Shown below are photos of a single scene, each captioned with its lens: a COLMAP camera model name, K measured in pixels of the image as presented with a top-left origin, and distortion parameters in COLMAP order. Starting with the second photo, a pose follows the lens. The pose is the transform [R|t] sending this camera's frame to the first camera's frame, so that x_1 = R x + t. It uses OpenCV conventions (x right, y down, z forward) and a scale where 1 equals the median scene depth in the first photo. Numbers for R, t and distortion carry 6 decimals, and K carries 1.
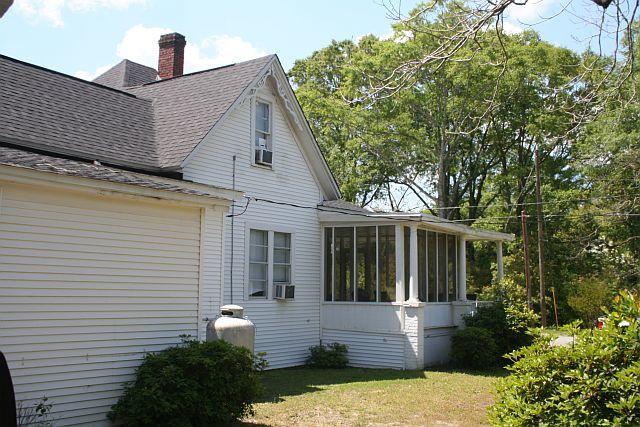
lens RADIAL K [[752.6, 0, 320.0], [0, 752.6, 213.5], [0, 0, 1]] dist [-0.014209, -0.013187]
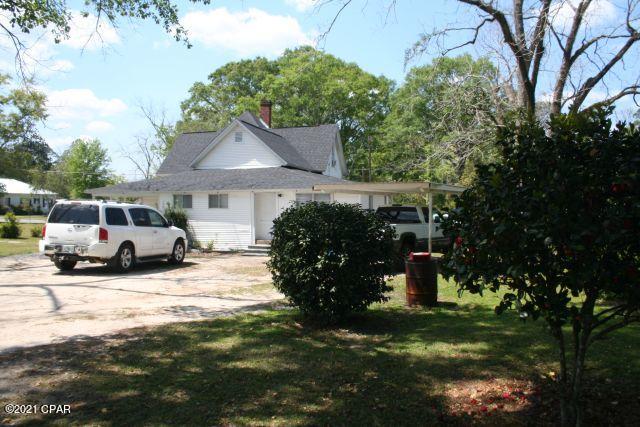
lens RADIAL K [[530.1, 0, 320.0], [0, 530.1, 213.5], [0, 0, 1]] dist [-0.076828, -0.000759]
pose [[0.951017, -0.018037, 0.308611, -0.656134], [-0.019869, 0.992666, 0.119245, -0.110541], [-0.308499, -0.119536, 0.943684, -0.736555]]
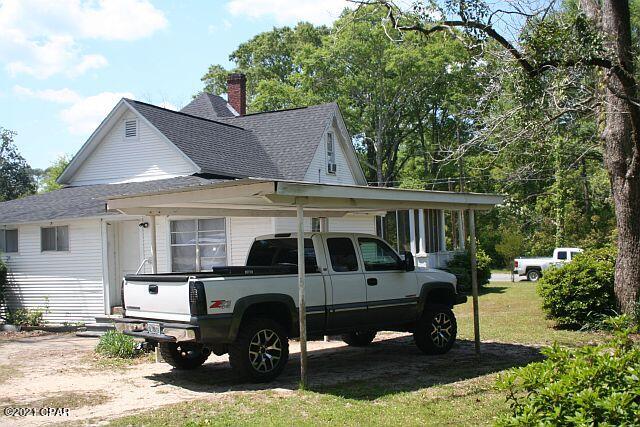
lens RADIAL K [[752.6, 0, 320.0], [0, 752.6, 213.5], [0, 0, 1]] dist [-0.014209, -0.013187]
pose [[0.989173, -0.037002, 0.142010, -0.305507], [0.027902, 0.997459, 0.065548, -0.077566], [-0.144075, -0.060876, 0.987693, -0.535869]]
